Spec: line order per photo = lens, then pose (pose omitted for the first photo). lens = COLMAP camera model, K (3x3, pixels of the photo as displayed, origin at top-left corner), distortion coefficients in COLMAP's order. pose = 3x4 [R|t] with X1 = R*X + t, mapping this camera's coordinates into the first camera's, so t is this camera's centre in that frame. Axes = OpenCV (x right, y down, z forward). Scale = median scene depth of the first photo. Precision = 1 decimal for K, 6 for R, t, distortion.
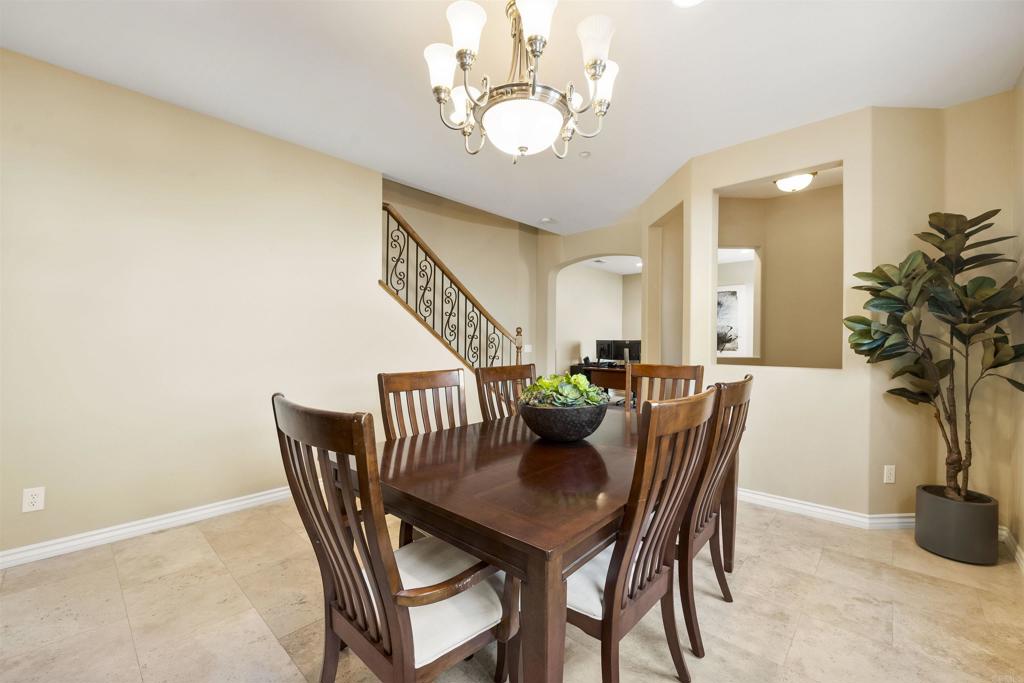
lens RADIAL K [[419.2, 0, 514.0], [0, 419.2, 346.1], [0, 0, 1]] dist [-0.012706, -0.000110]
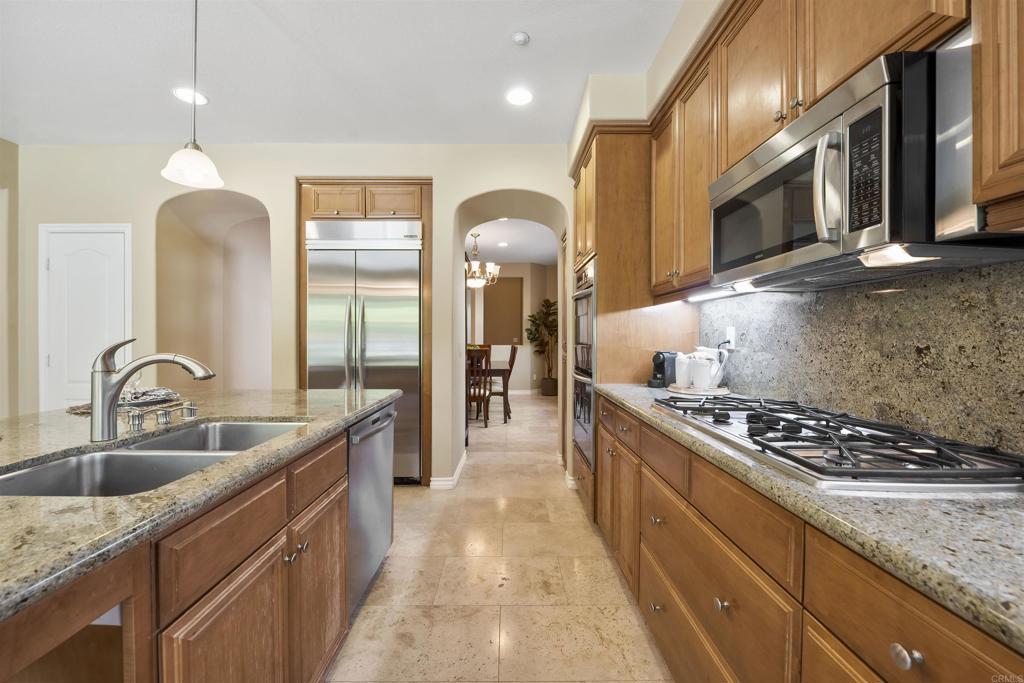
lens RADIAL K [[407.3, 0, 512.9], [0, 407.3, 338.7], [0, 0, 1]] dist [-0.012869, -0.000686]
pose [[0.737362, -0.004726, 0.675481, -1.461097], [0.005507, 0.999984, 0.000984, 0.007082], [-0.675475, 0.002994, 0.737377, -1.314193]]
